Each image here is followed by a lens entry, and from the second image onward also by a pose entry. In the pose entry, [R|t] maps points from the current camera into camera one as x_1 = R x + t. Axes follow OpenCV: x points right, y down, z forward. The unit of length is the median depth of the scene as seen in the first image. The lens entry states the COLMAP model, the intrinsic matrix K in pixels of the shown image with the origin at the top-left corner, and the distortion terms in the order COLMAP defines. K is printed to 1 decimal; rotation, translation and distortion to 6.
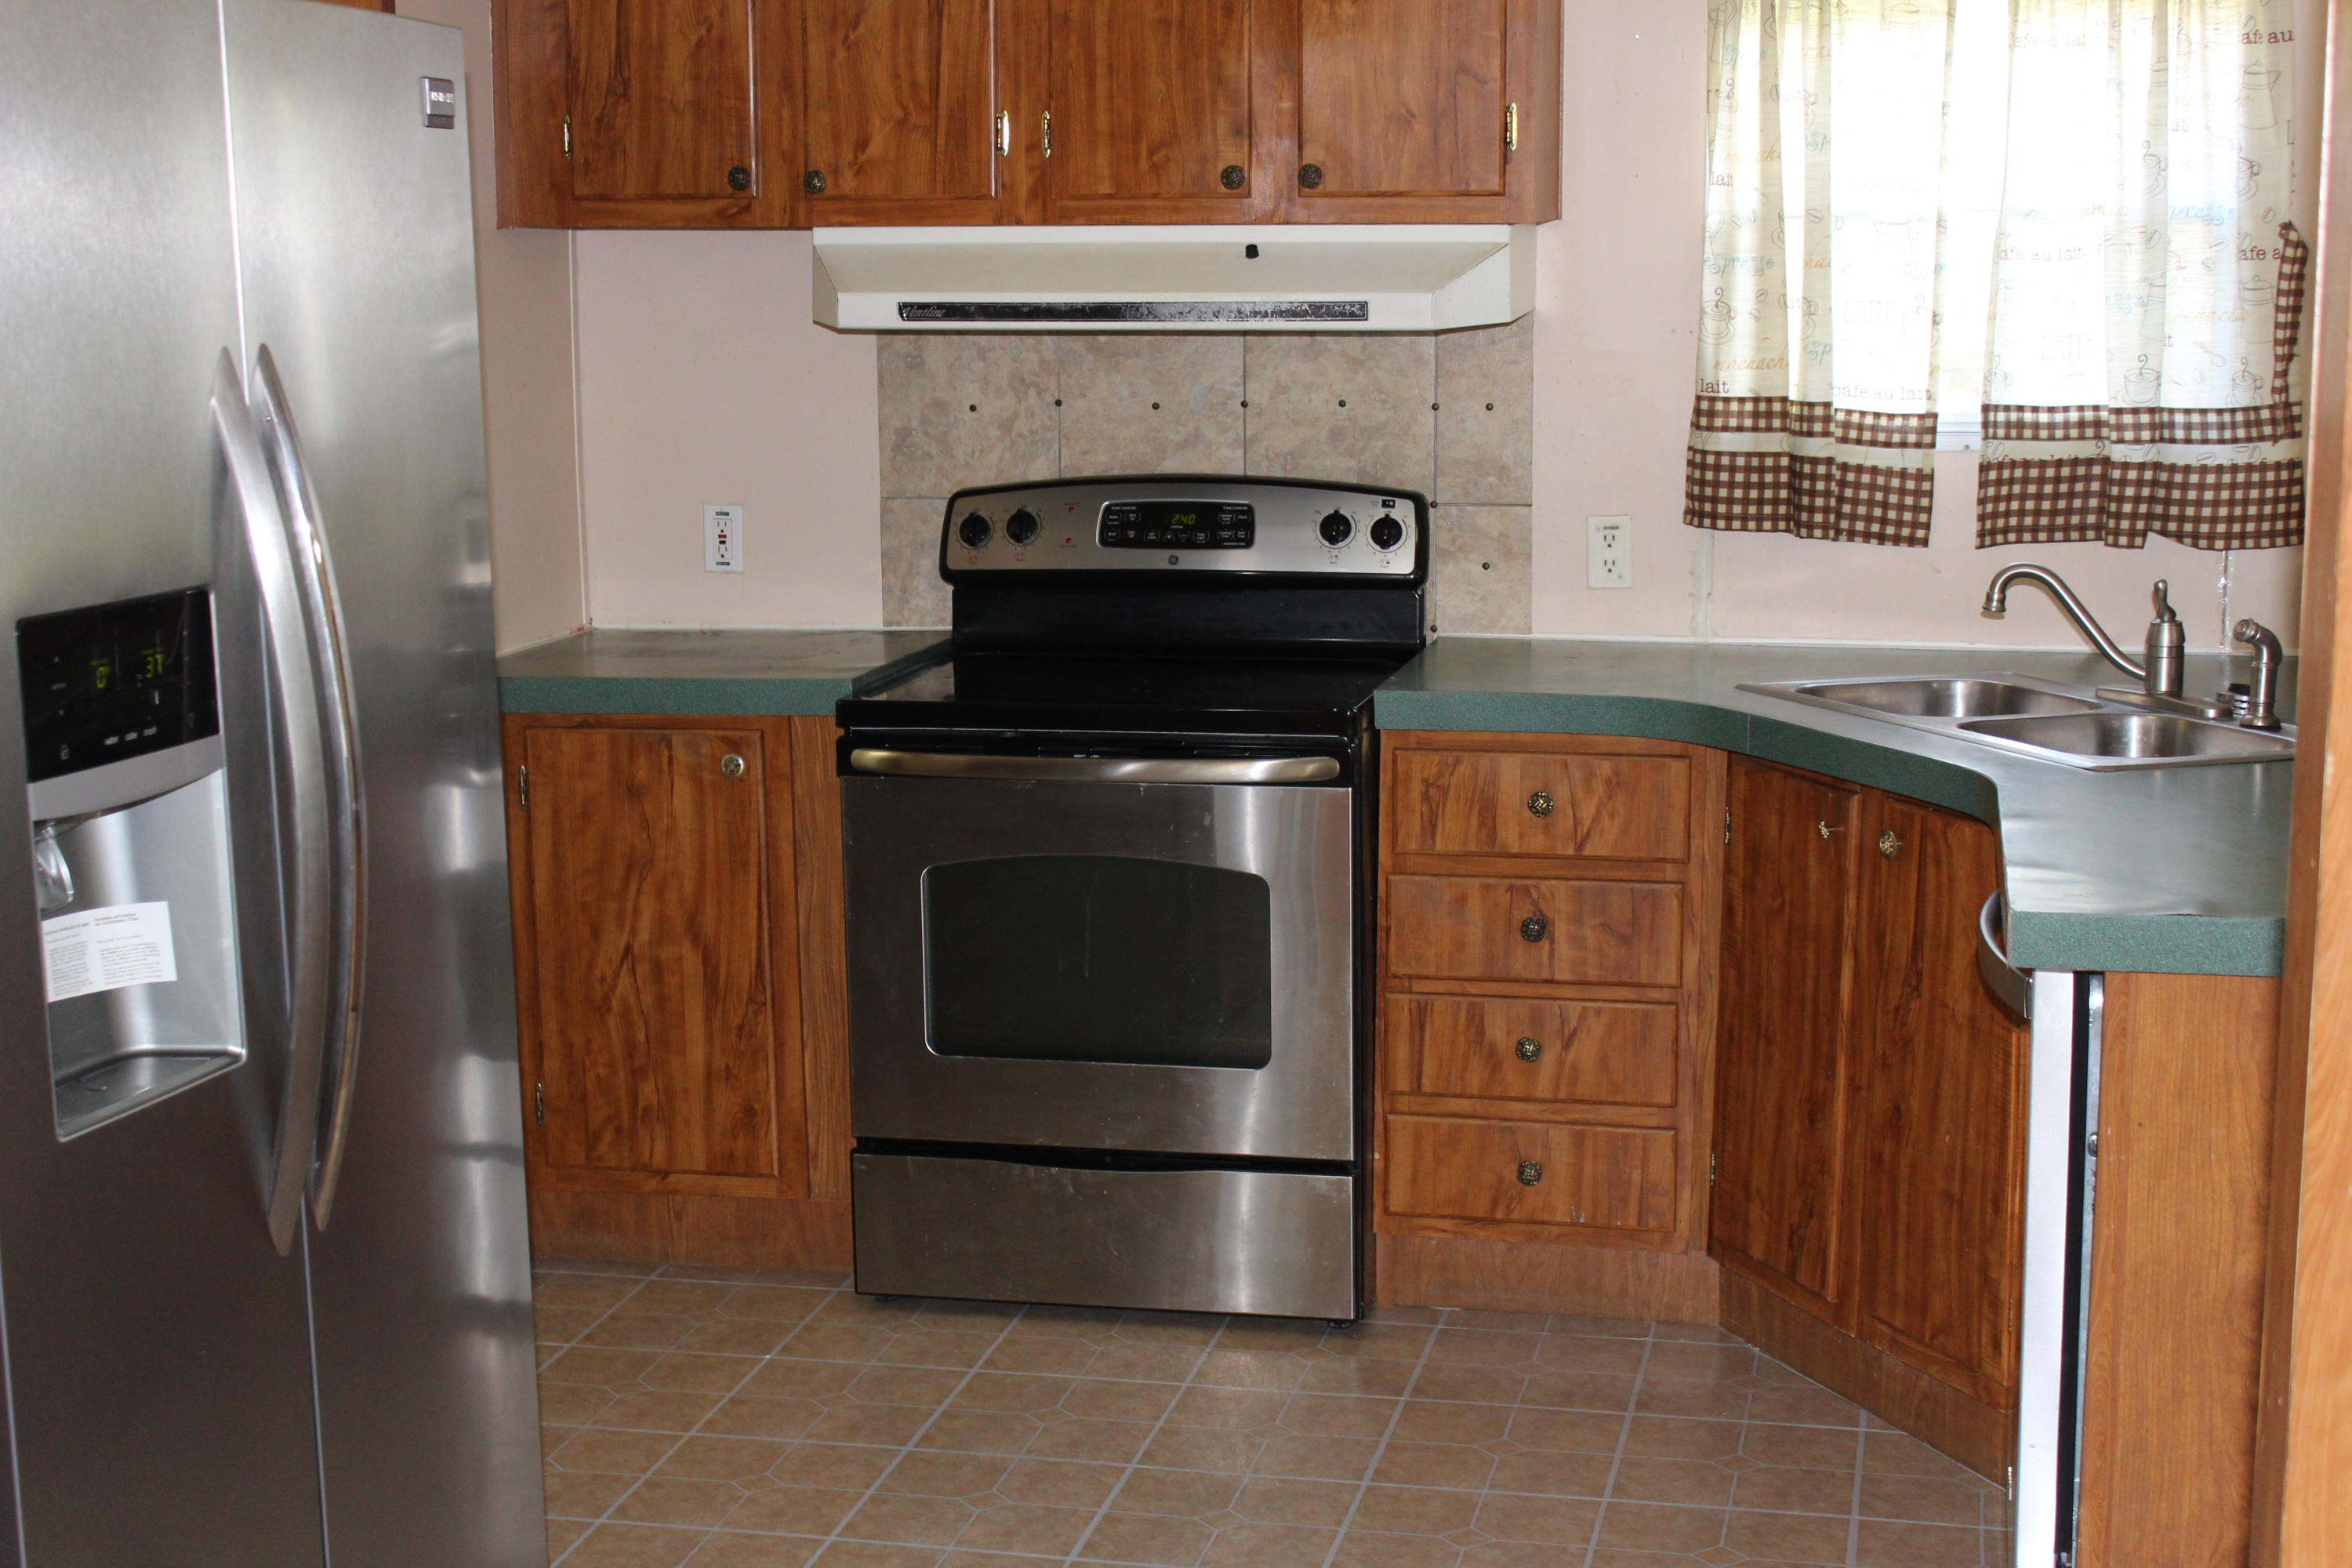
lens RADIAL K [[3054.8, 0, 1176.0], [0, 3054.8, 784.0], [0, 0, 1]] dist [-0.035938, 0.008426]
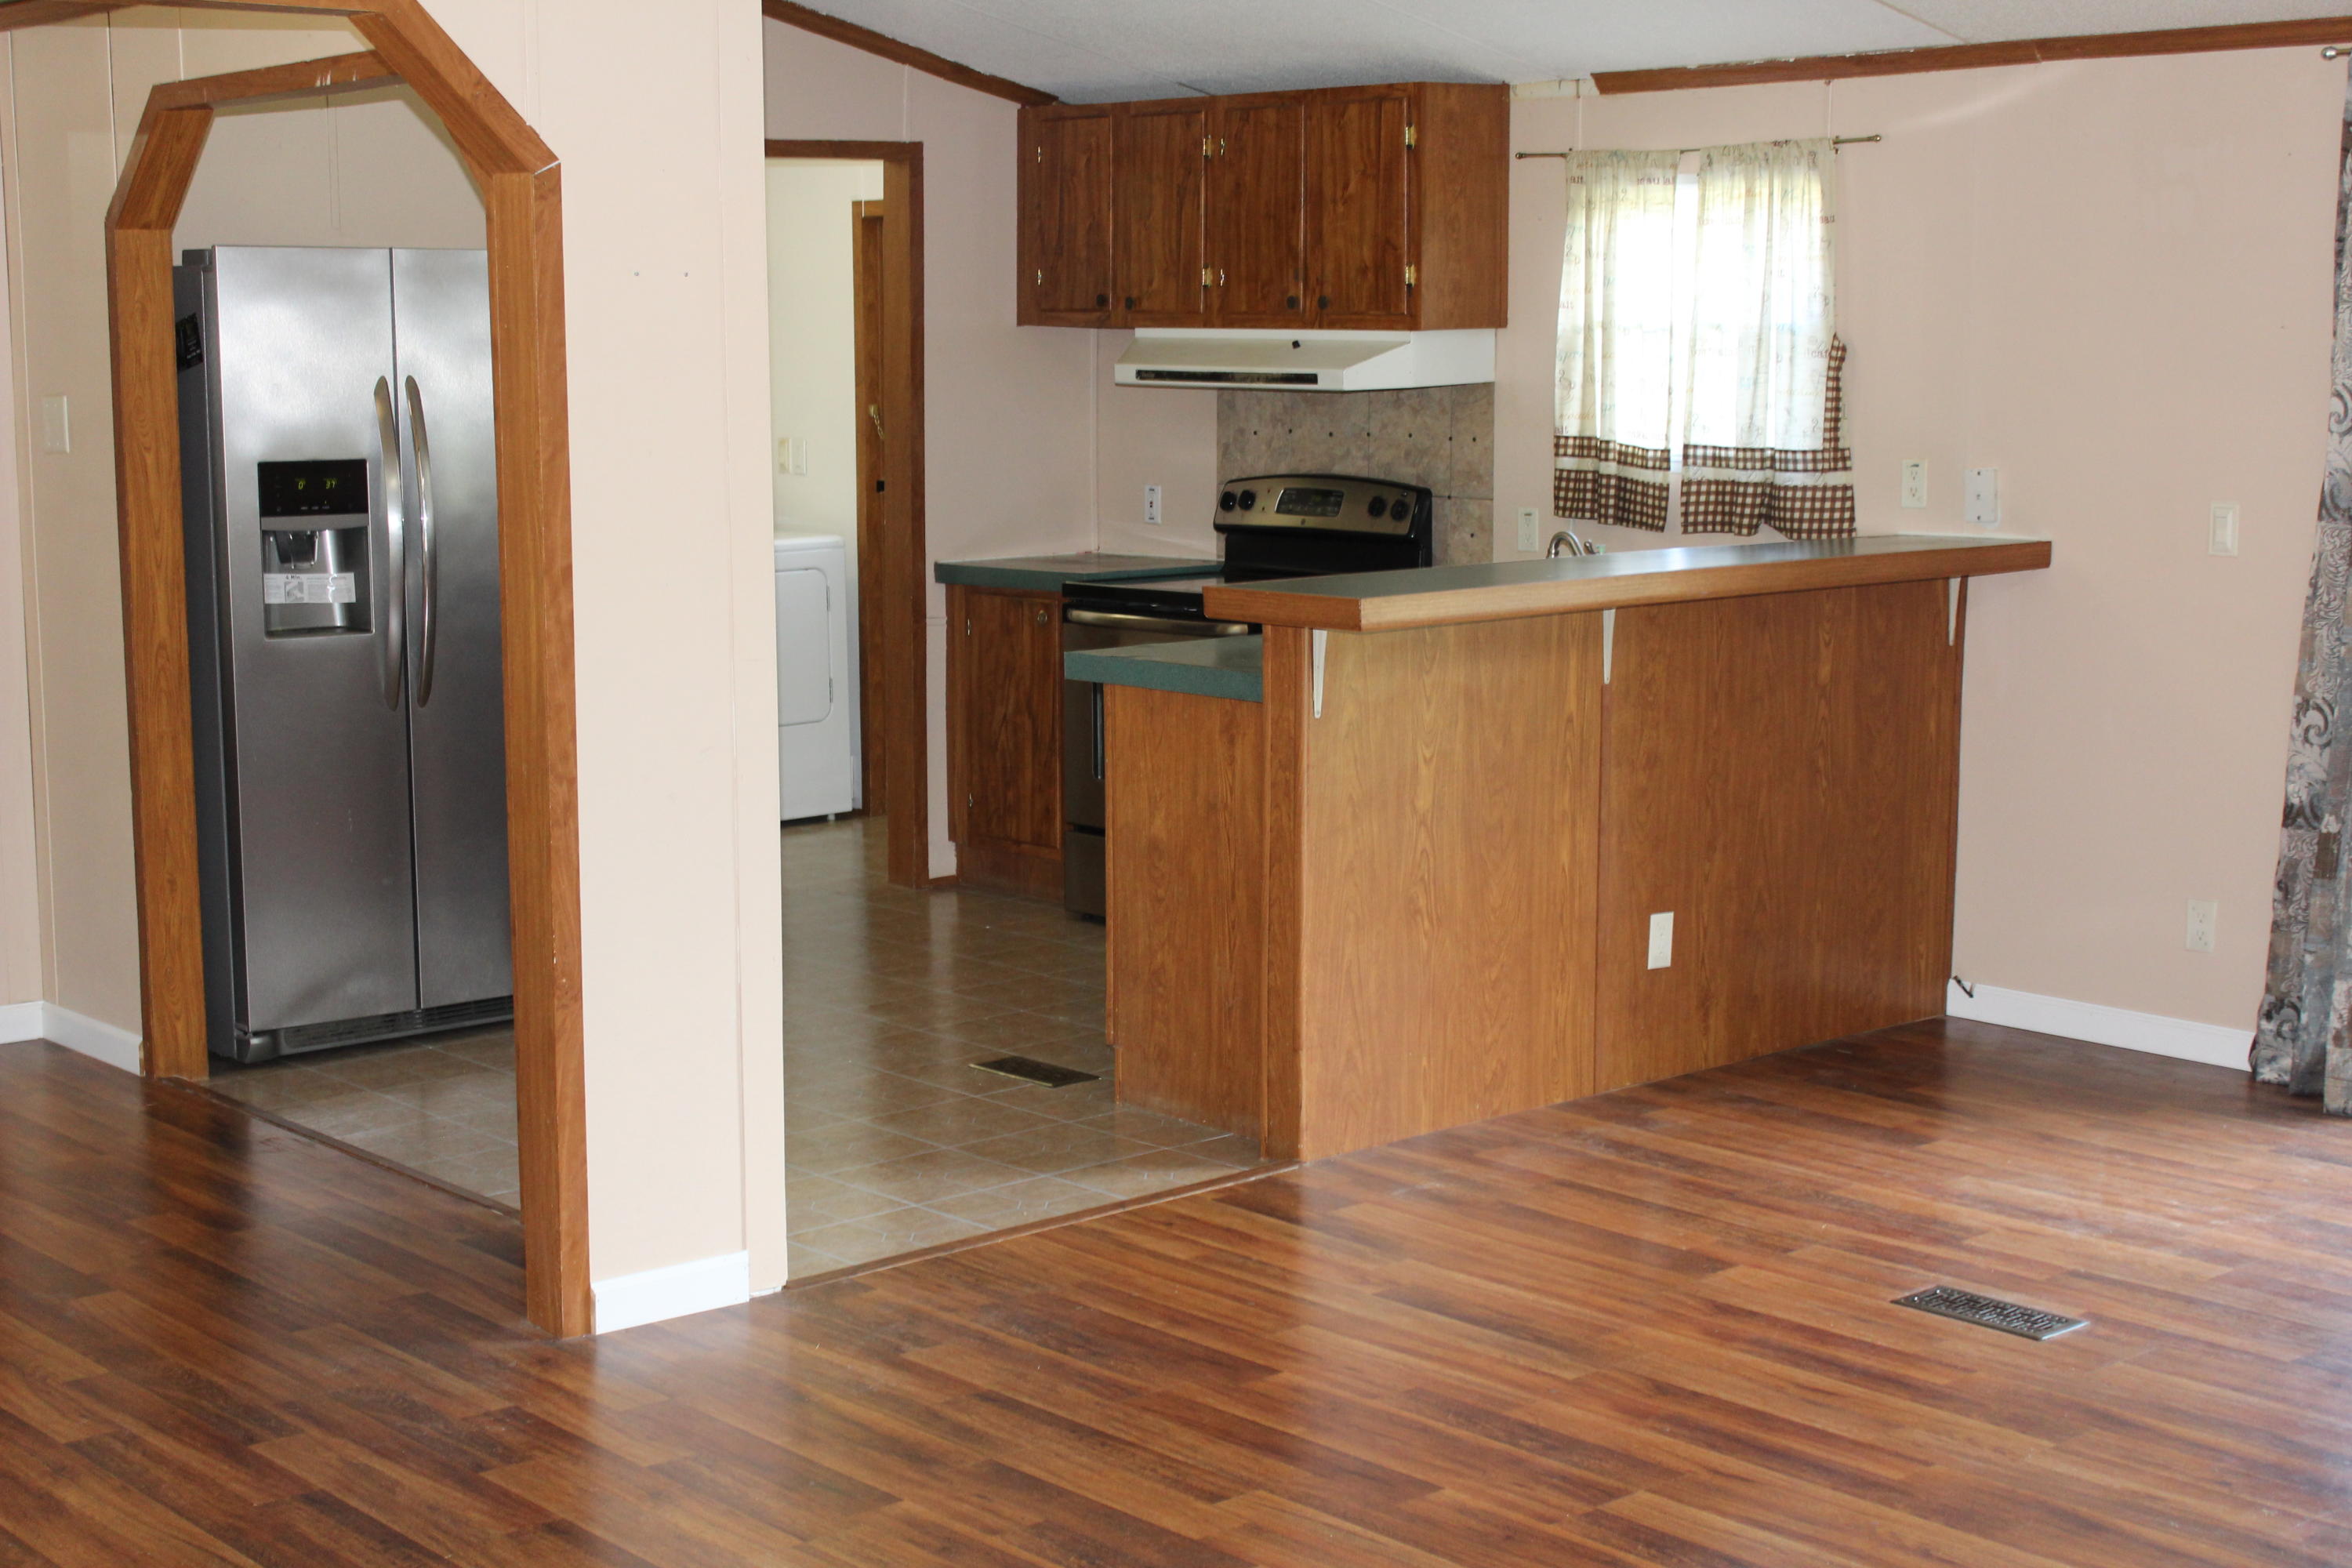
lens RADIAL K [[3269.1, 0, 1176.0], [0, 3269.1, 784.0], [0, 0, 1]] dist [-0.023950, -0.128482]
pose [[0.812081, 0.090544, -0.576478, 1.049108], [-0.109231, 0.994014, 0.002251, 0.079224], [0.573231, 0.061141, 0.817110, -0.552439]]
